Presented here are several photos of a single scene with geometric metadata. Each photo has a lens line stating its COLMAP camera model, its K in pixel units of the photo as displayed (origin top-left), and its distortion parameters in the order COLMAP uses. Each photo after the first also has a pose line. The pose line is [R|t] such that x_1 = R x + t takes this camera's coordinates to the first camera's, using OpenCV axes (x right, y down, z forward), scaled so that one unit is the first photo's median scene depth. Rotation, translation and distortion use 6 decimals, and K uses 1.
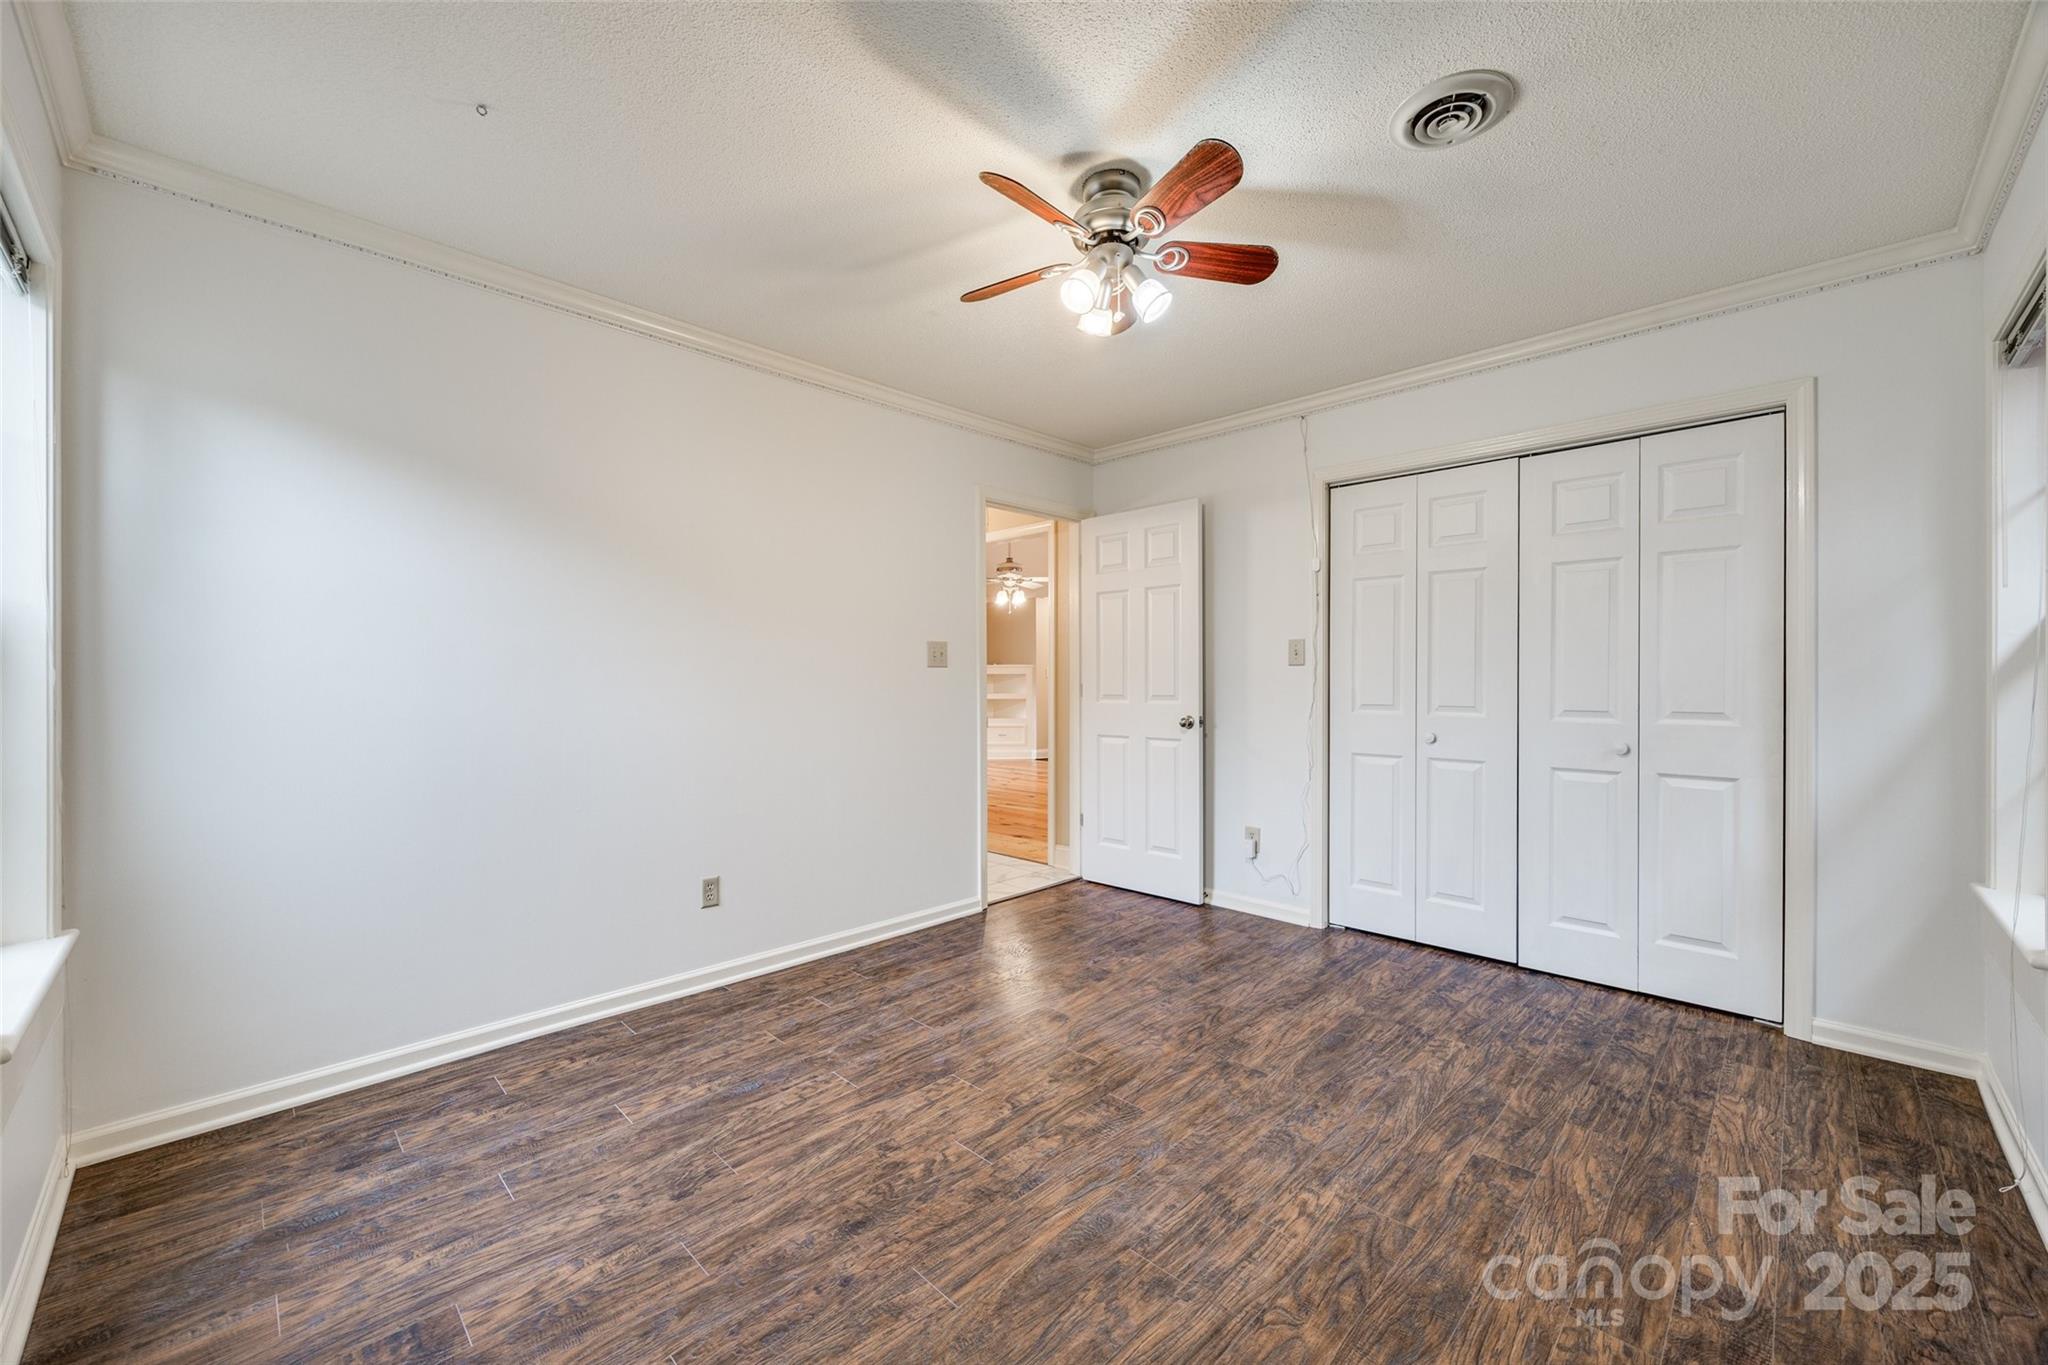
lens RADIAL K [[790.4, 0, 1026.3], [0, 790.4, 679.3], [0, 0, 1]] dist [0.000150, -0.000404]
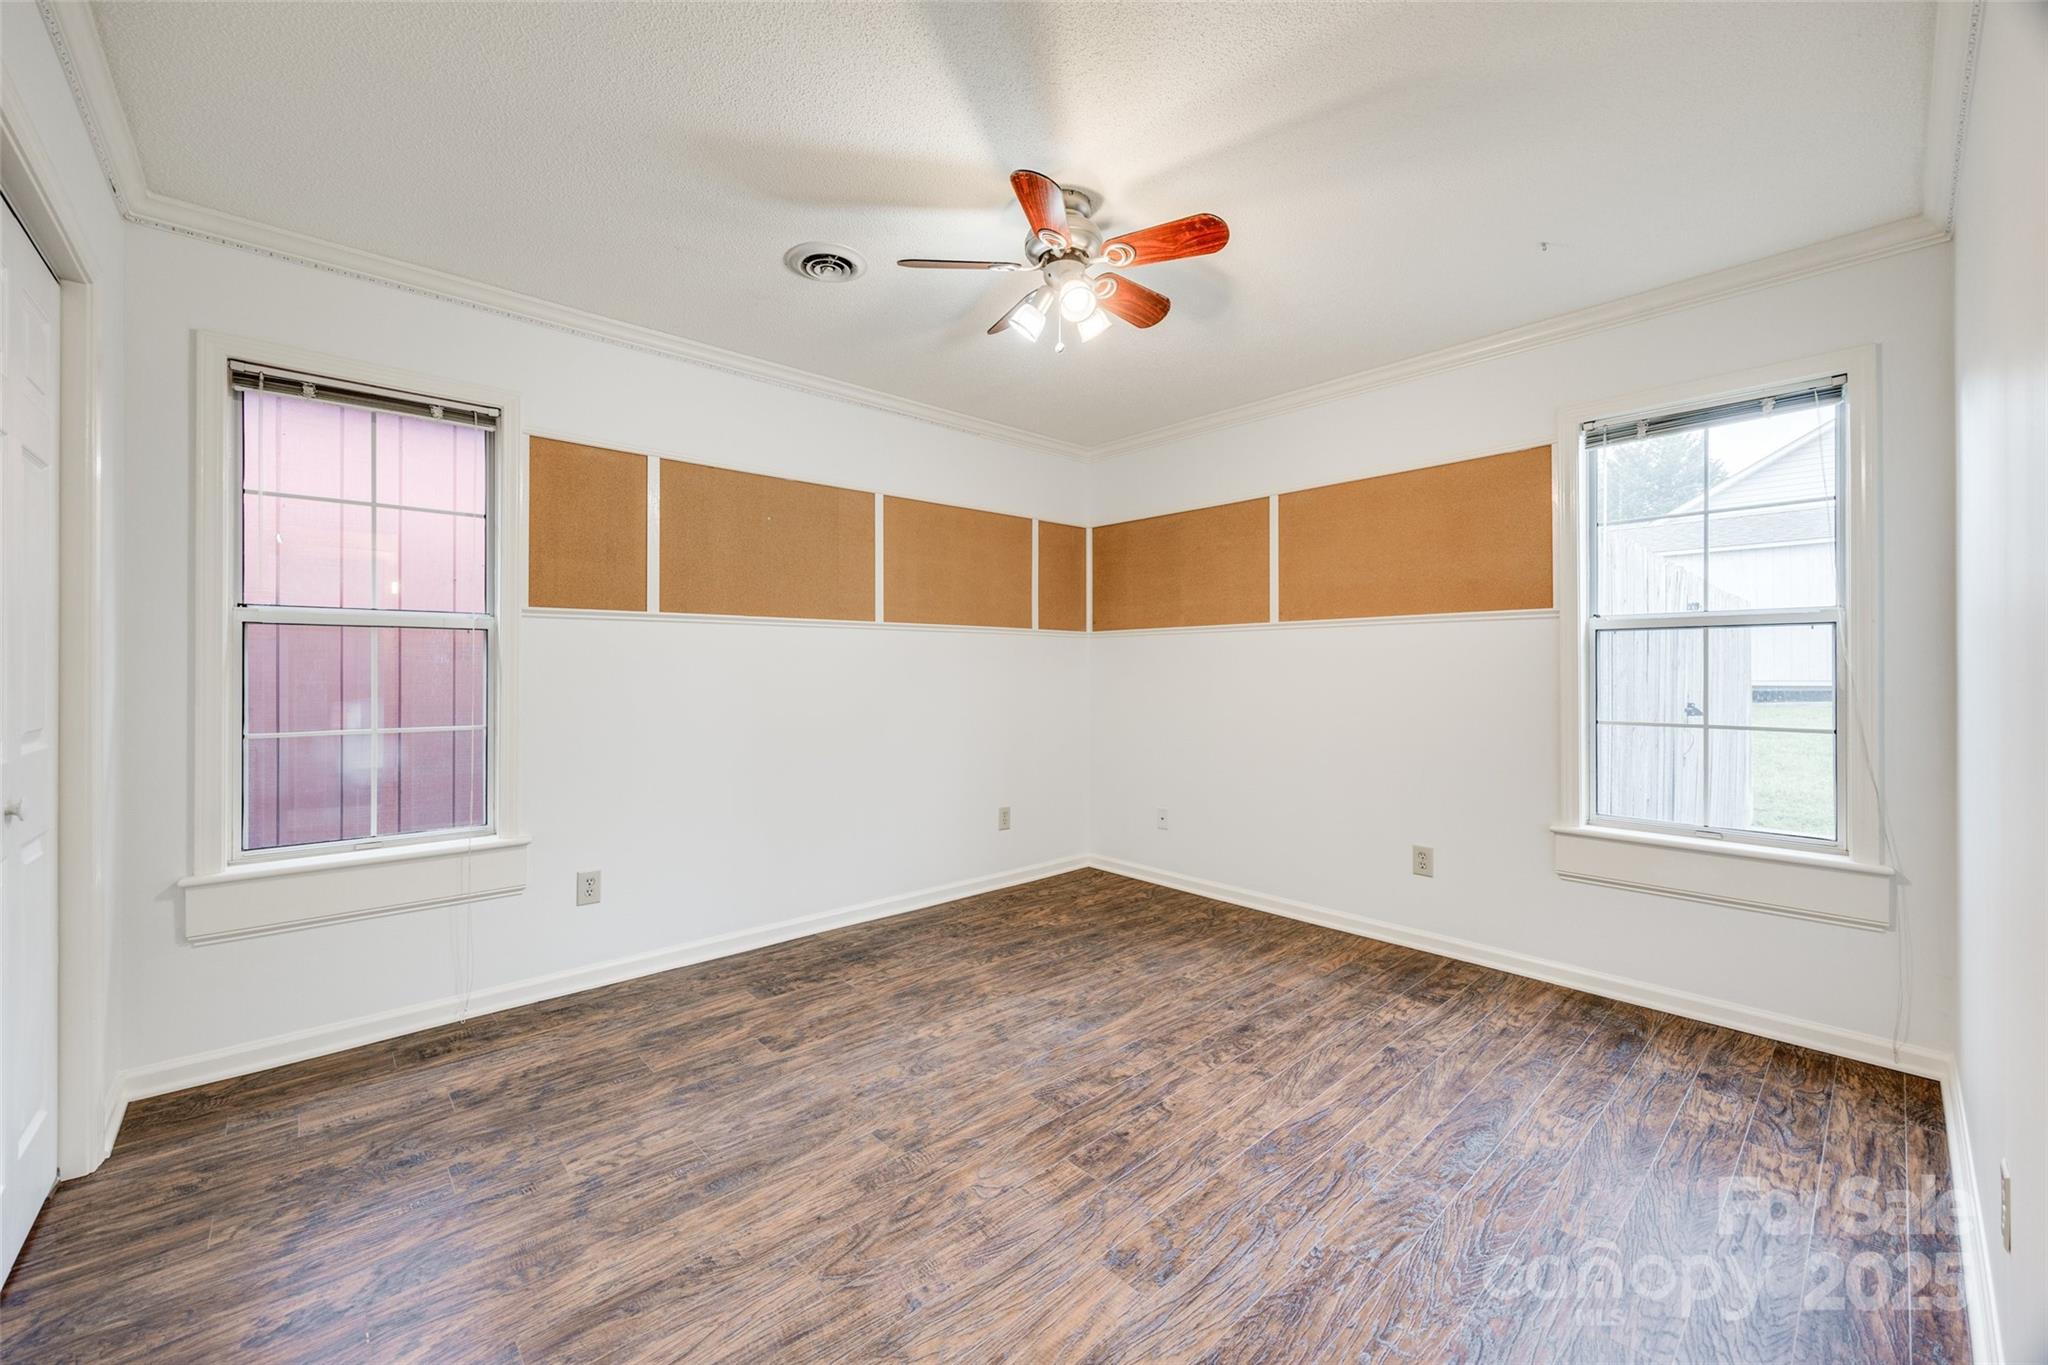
lens RADIAL K [[790.4, 0, 1022.4], [0, 790.4, 671.1], [0, 0, 1]] dist [0.000150, -0.000404]
pose [[-0.998554, -0.000073, 0.053767, 0.110920], [-0.000003, 0.999999, 0.001303, -0.002421], [-0.053767, 0.001301, -0.998553, 2.122072]]
